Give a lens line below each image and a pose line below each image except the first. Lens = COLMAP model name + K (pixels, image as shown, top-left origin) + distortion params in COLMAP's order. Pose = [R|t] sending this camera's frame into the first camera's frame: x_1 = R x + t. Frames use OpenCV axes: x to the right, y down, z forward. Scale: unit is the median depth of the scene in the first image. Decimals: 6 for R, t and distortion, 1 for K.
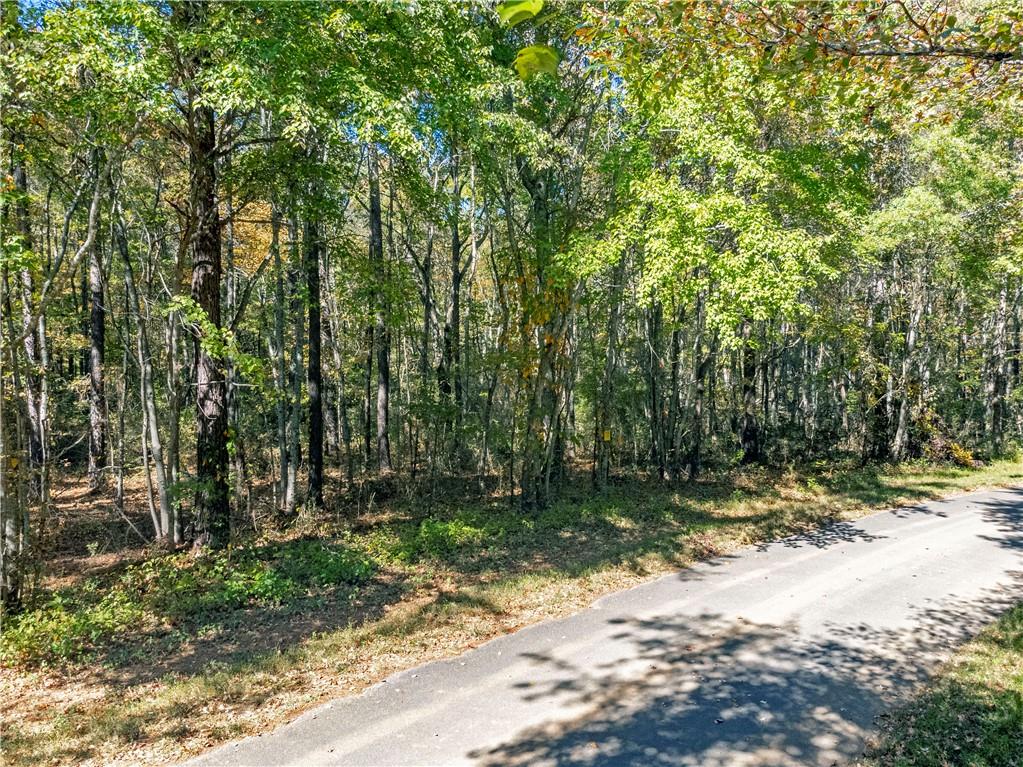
lens RADIAL K [[762.2, 0, 511.5], [0, 762.2, 383.5], [0, 0, 1]] dist [0.011040, 0.007073]
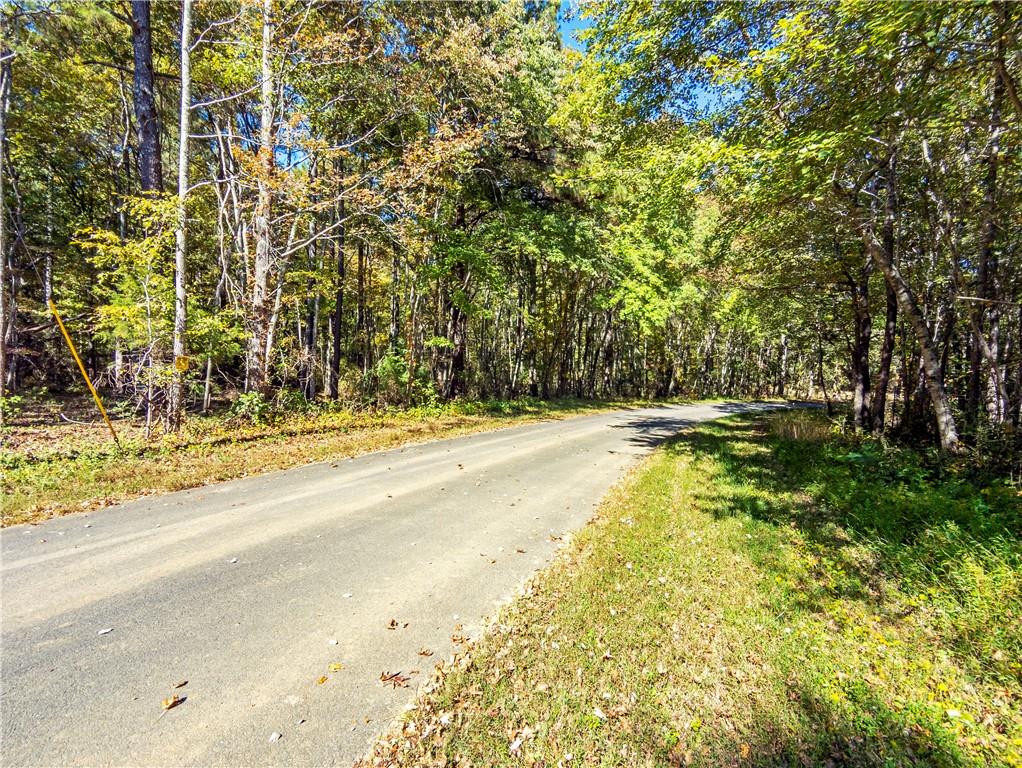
lens RADIAL K [[493.6, 0, 500.1], [0, 493.6, 393.1], [0, 0, 1]] dist [0.003554, 0.000760]
pose [[0.982200, 0.026705, 0.185928, -0.402542], [-0.030799, 0.999342, 0.019165, 0.103620], [-0.185294, -0.024550, 0.982376, -0.534528]]
